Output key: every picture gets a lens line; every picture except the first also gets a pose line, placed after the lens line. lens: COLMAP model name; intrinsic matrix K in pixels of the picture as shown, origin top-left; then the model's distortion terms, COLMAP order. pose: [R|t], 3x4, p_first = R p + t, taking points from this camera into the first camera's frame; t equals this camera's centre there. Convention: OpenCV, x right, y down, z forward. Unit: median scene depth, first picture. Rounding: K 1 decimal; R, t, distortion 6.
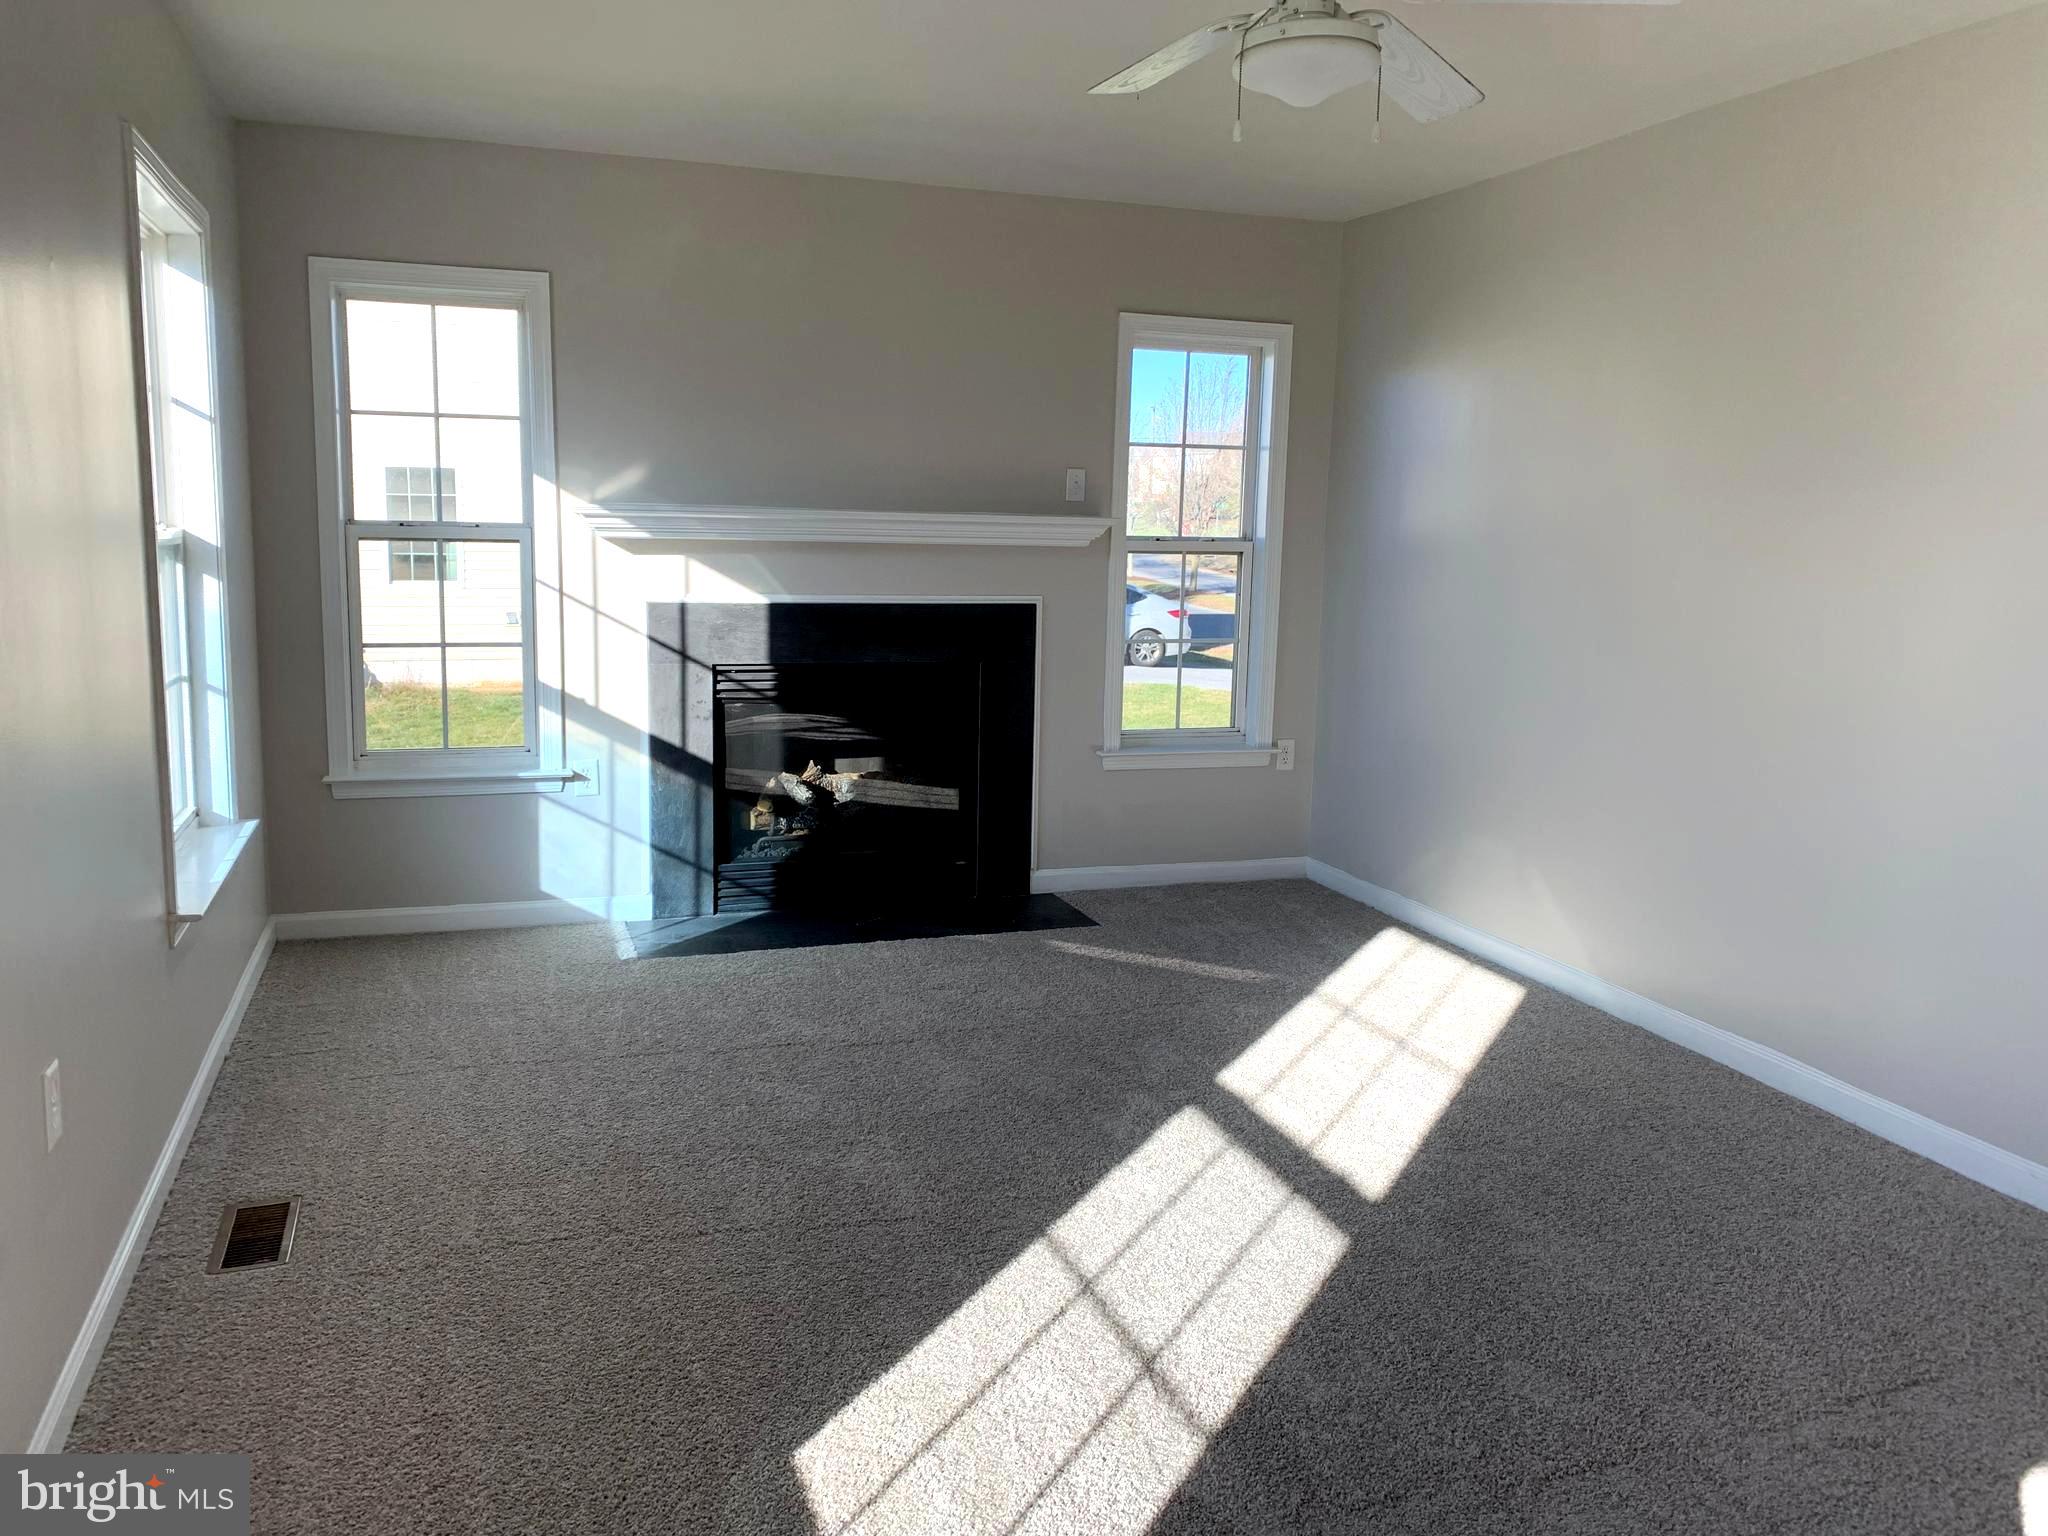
lens RADIAL K [[1551.6, 0, 1015.8], [0, 1551.6, 753.6], [0, 0, 1]] dist [0.103987, -0.254449]
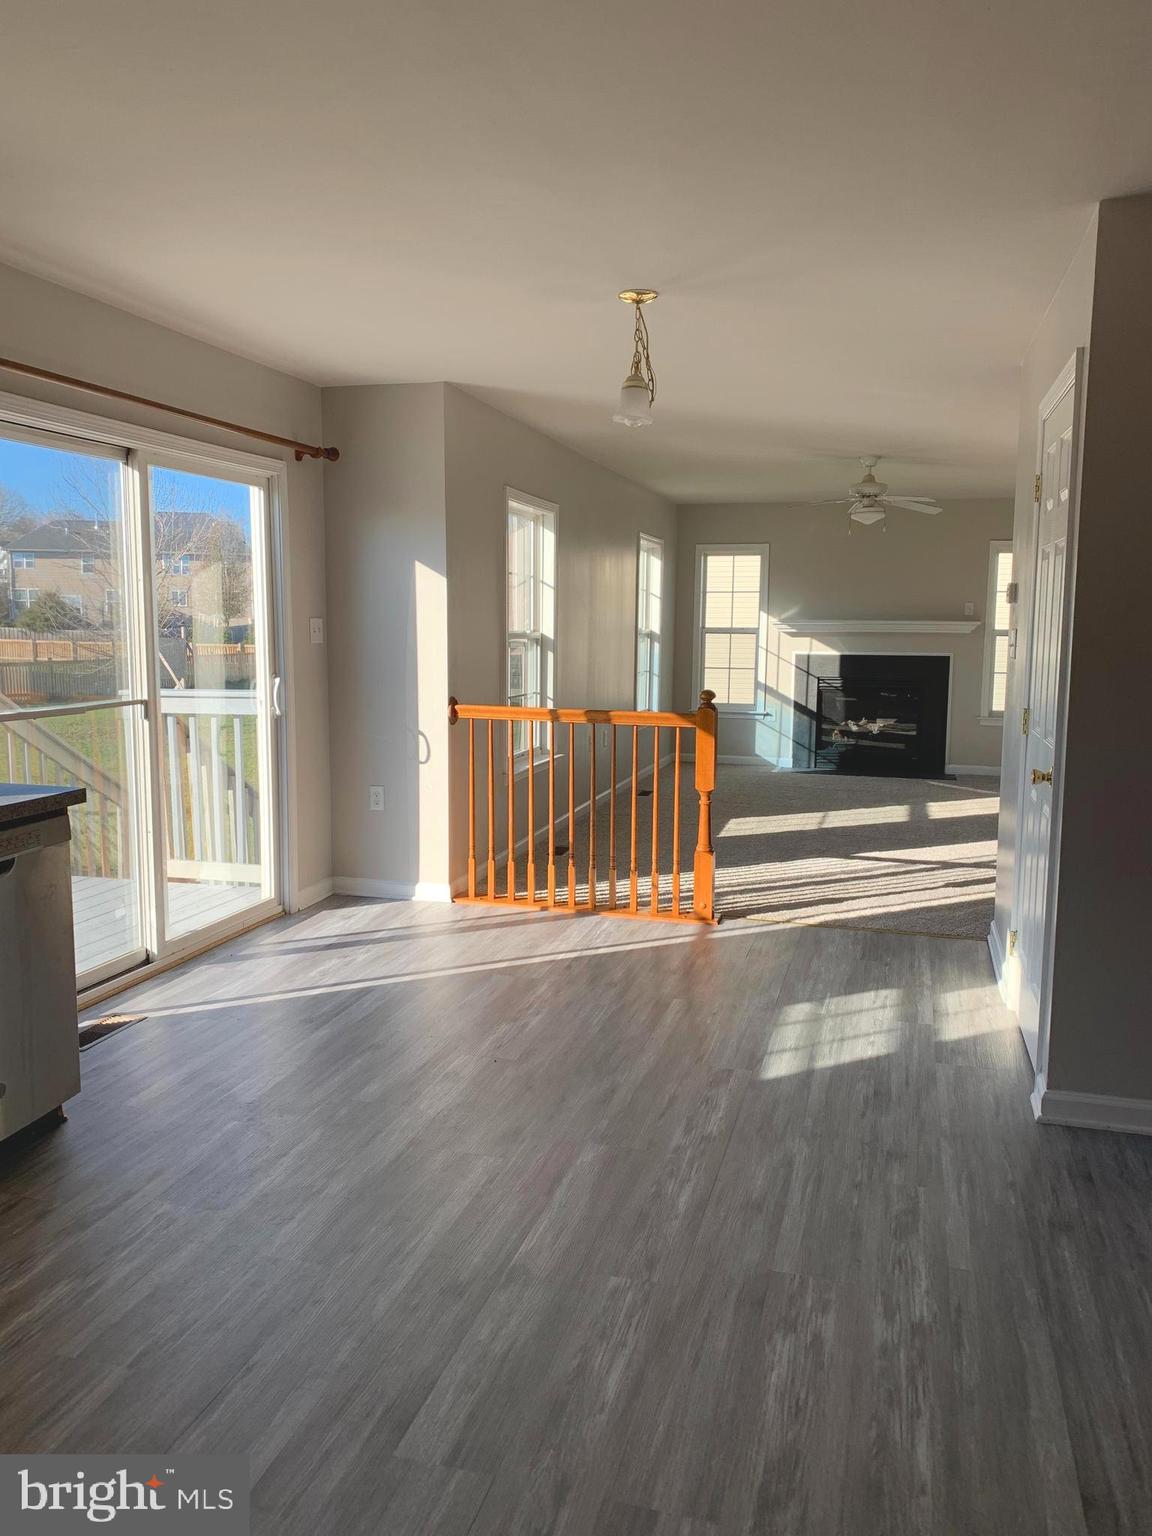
lens RADIAL K [[1154.5, 0, 574.4], [0, 1154.5, 758.8], [0, 0, 1]] dist [0.097495, -0.154541]
pose [[0.818435, 0.055976, -0.571866, 0.646177], [-0.078283, 0.996826, -0.014463, 0.154063], [0.569241, 0.056605, 0.820220, -0.945388]]
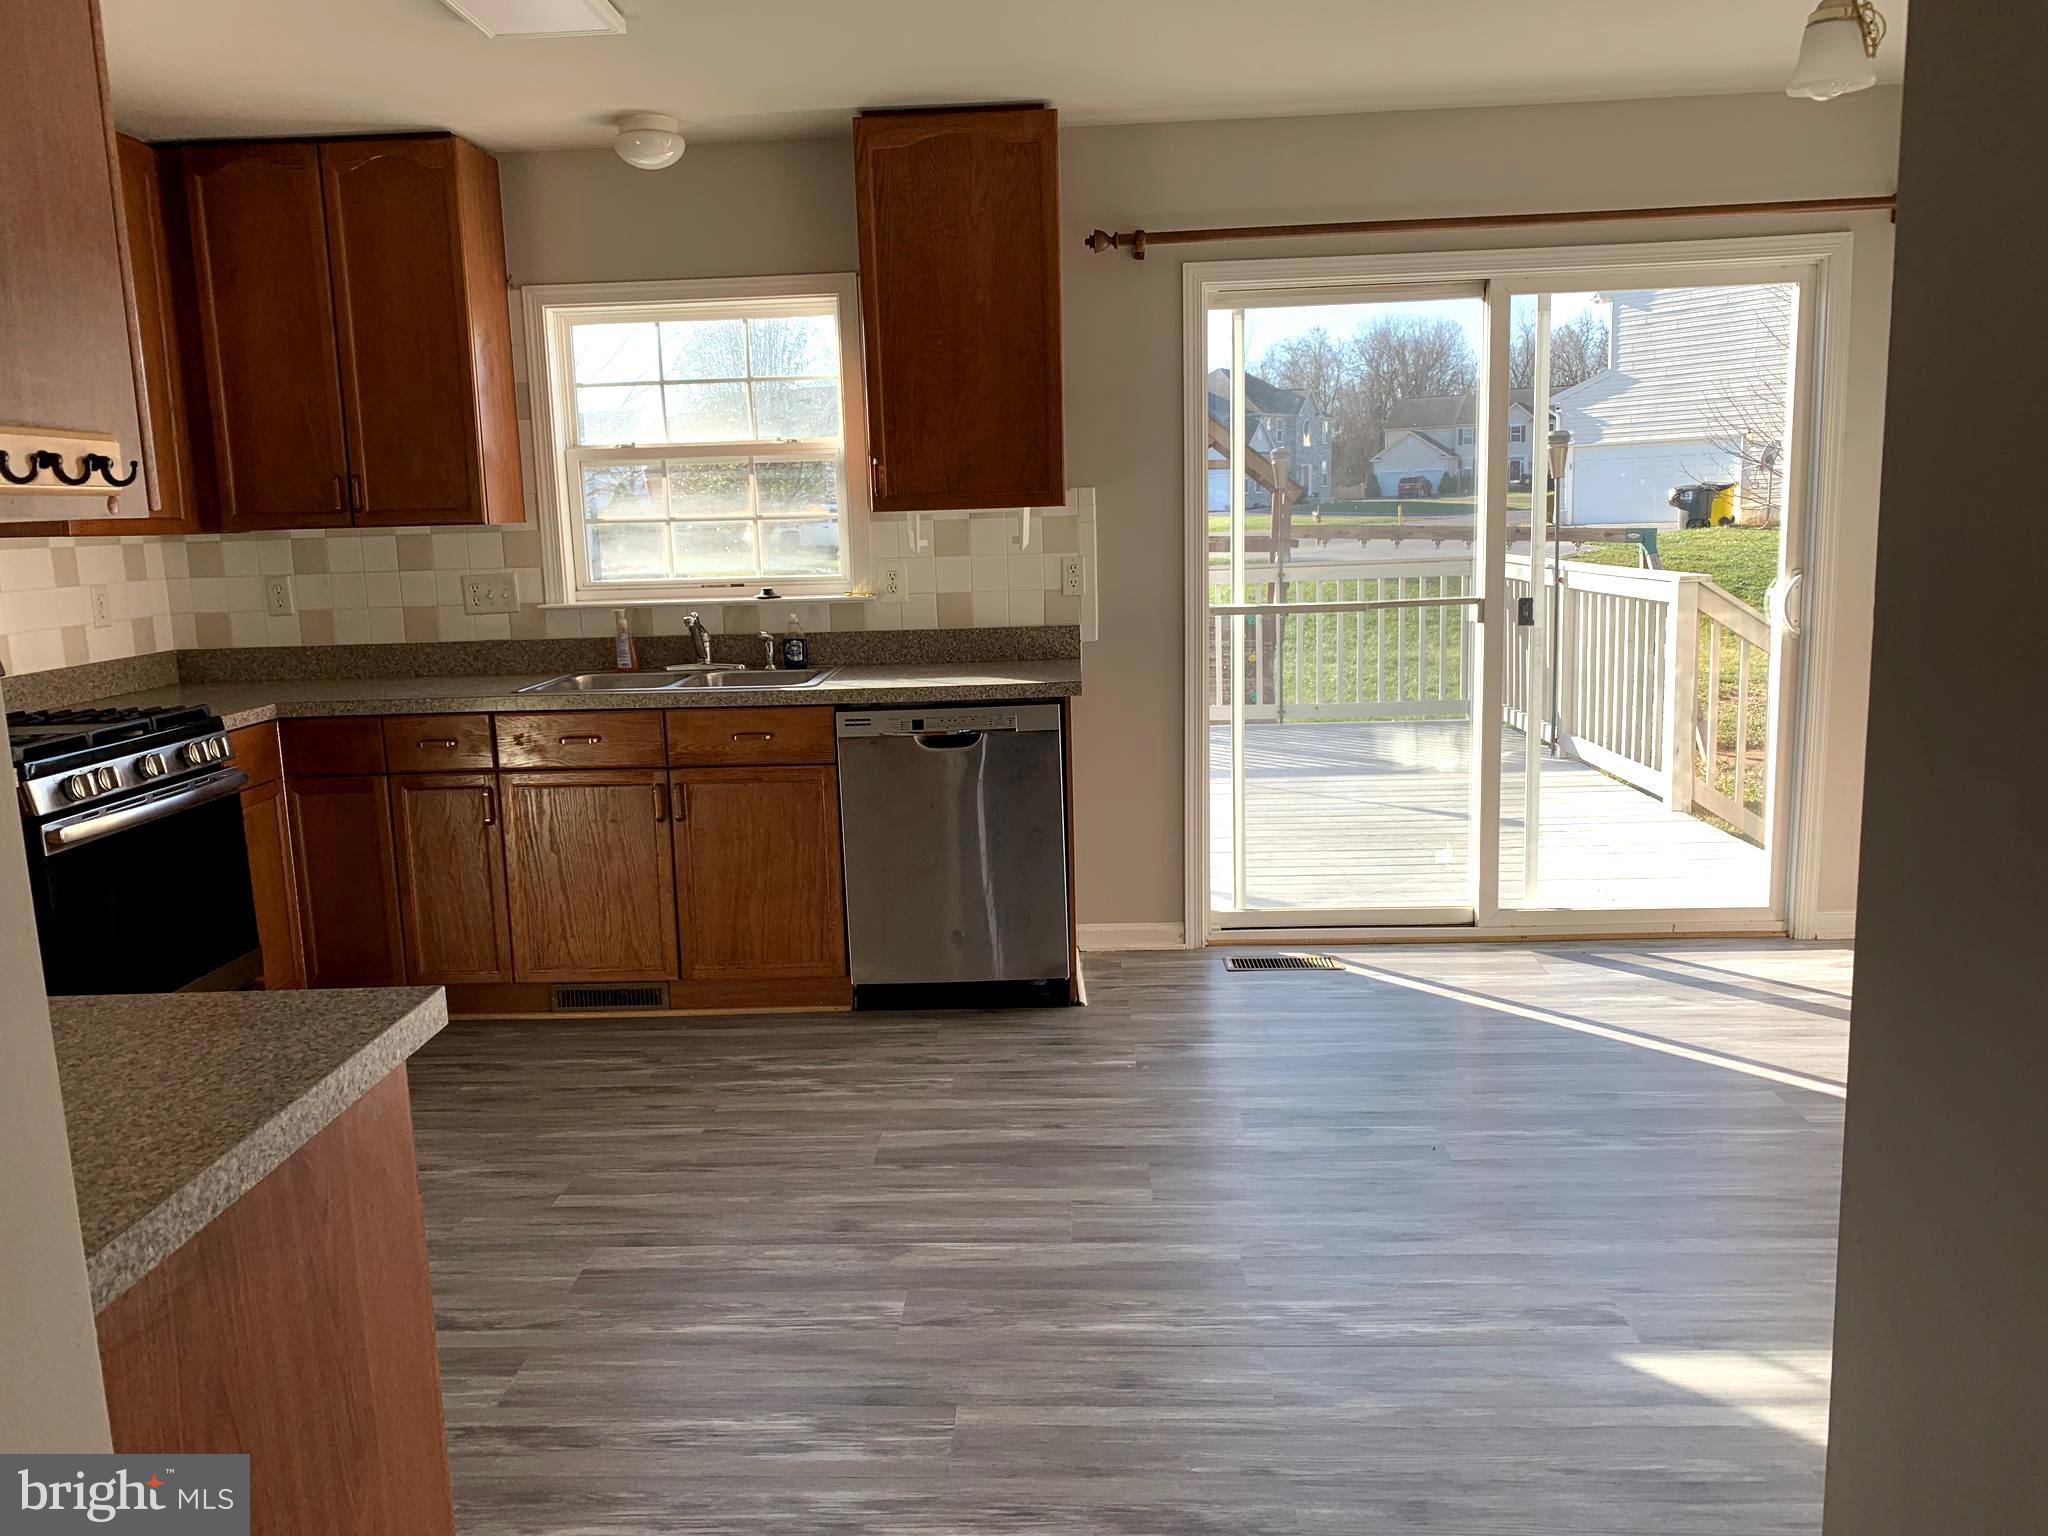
lens RADIAL K [[1539.3, 0, 1018.6], [0, 1539.3, 769.5], [0, 0, 1]] dist [0.097495, -0.154541]
pose [[-0.358495, 0.147291, -0.921839, 0.837379], [-0.116961, 0.972607, 0.200888, 0.072171], [0.926176, 0.179837, -0.331447, -0.378044]]
